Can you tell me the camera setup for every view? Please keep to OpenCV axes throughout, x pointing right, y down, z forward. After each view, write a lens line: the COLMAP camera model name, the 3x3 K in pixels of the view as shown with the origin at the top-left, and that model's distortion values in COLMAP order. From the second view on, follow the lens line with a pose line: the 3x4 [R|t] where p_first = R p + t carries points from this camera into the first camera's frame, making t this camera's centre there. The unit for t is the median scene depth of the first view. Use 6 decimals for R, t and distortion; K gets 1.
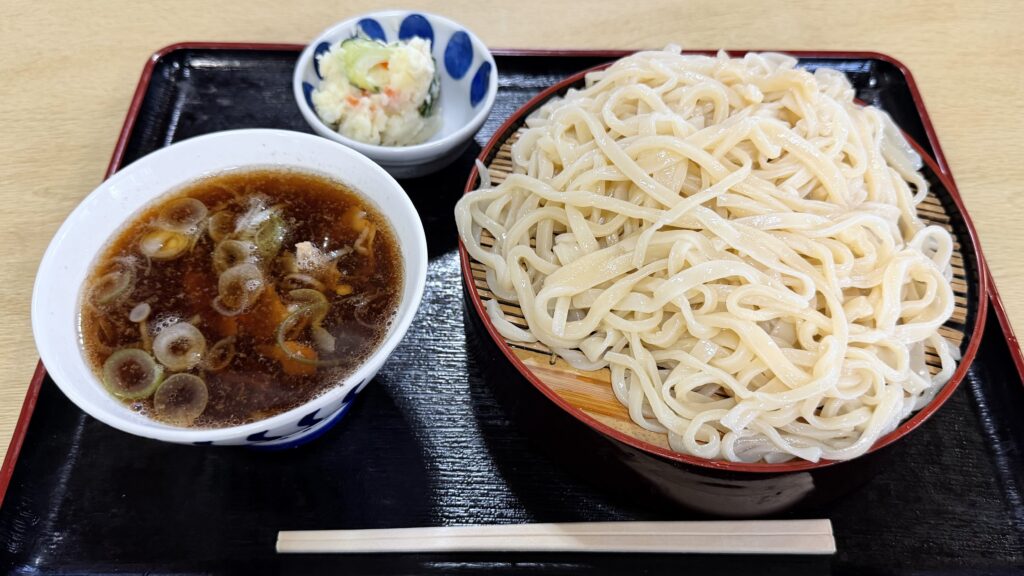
lens RADIAL K [[747.7, 0, 512.0], [0, 747.7, 288.0], [0, 0, 1]] dist [0.001607, -0.004066]
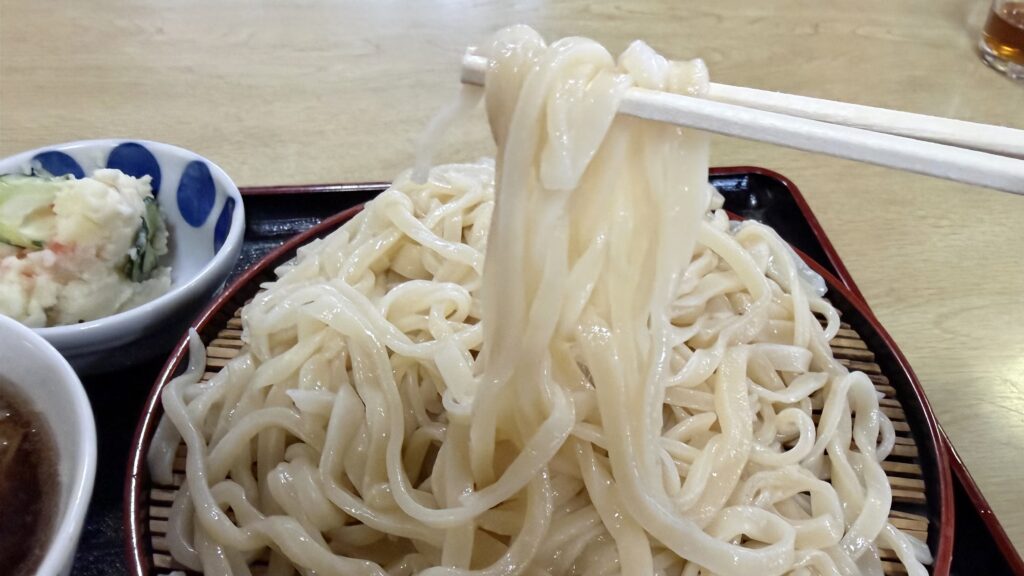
lens RADIAL K [[840.9, 0, 543.5], [0, 840.9, 287.8], [0, 0, 1]] dist [0.003670, -0.002909]
pose [[0.982494, -0.082248, 0.167154, 0.159788], [0.116305, 0.971727, -0.205473, -0.030144], [-0.145529, 0.221317, 0.964282, 0.282569]]
